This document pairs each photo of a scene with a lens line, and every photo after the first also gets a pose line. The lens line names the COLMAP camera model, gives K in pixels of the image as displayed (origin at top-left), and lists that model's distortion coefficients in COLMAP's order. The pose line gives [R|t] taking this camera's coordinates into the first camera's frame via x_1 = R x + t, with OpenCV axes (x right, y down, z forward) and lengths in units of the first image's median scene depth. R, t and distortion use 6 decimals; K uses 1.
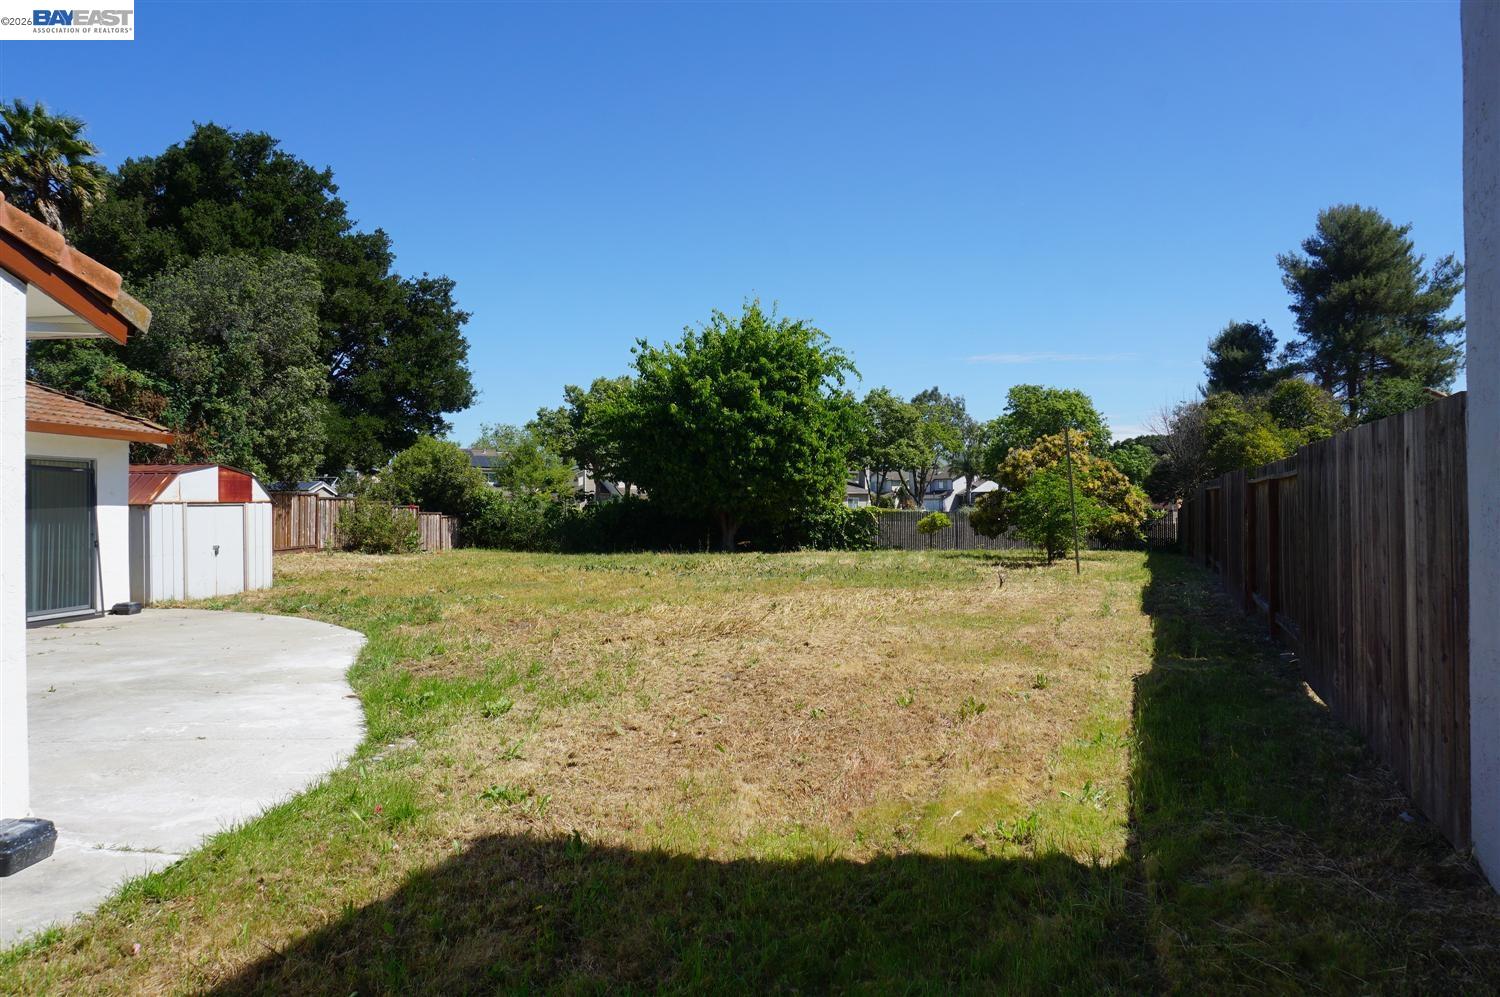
lens RADIAL K [[993.2, 0, 753.2], [0, 993.2, 499.9], [0, 0, 1]] dist [-0.037217, 0.025080]
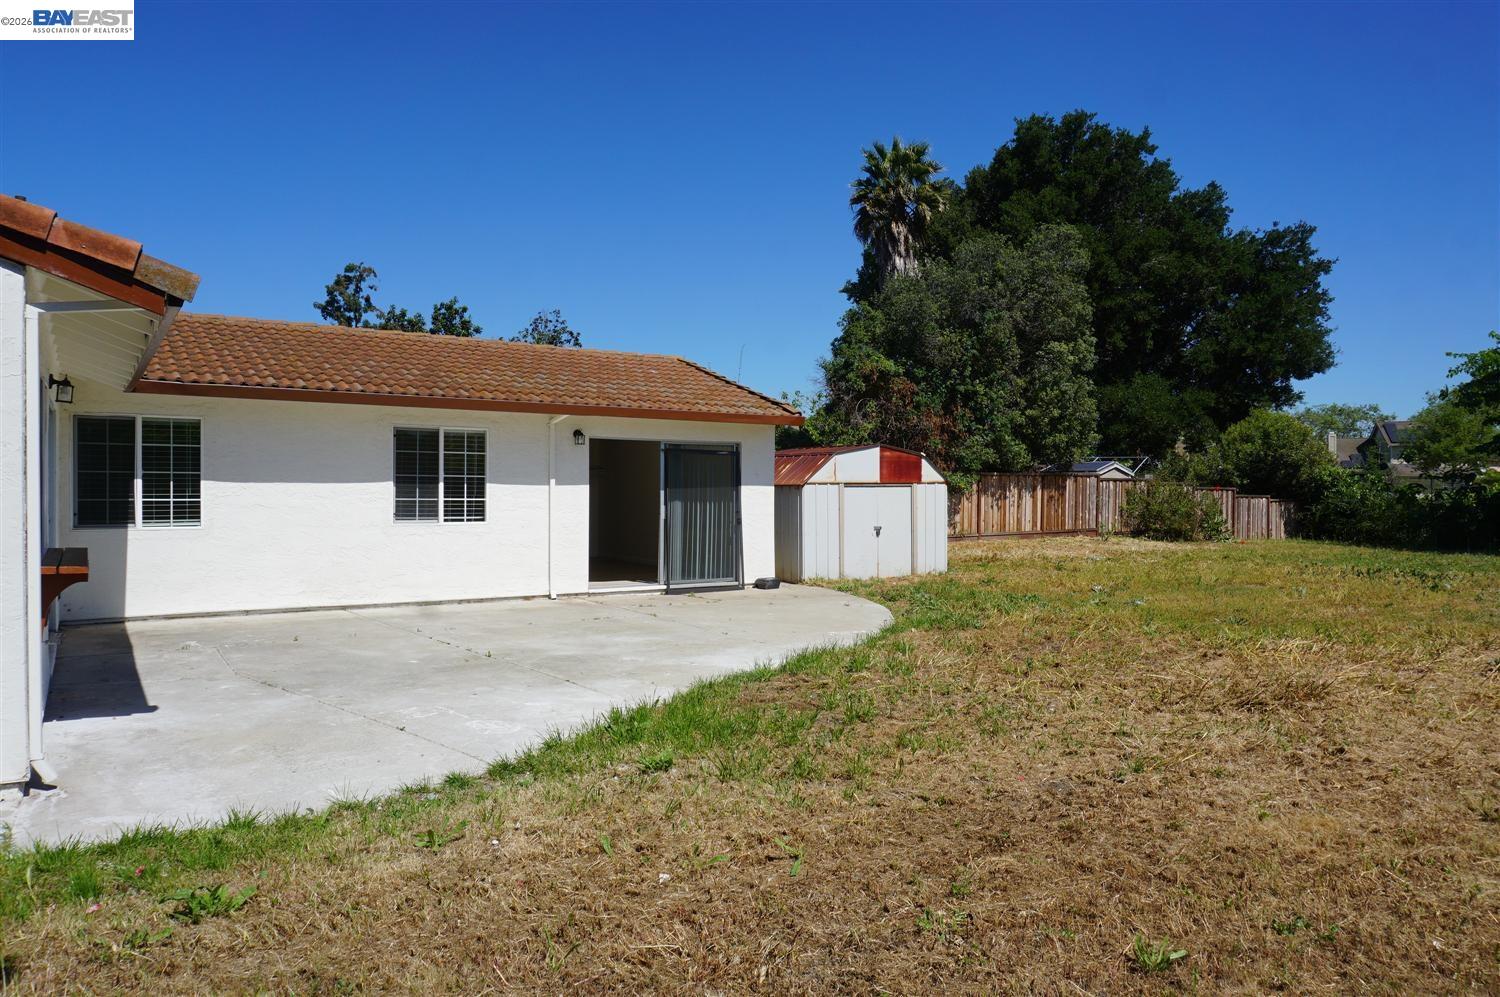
lens RADIAL K [[993.2, 0, 745.6], [0, 993.2, 504.4], [0, 0, 1]] dist [-0.037217, 0.025080]
pose [[0.636800, 0.016162, -0.770860, 0.059005], [0.001397, 0.999754, 0.022115, 0.000638], [0.771028, -0.015160, 0.636621, 0.104368]]
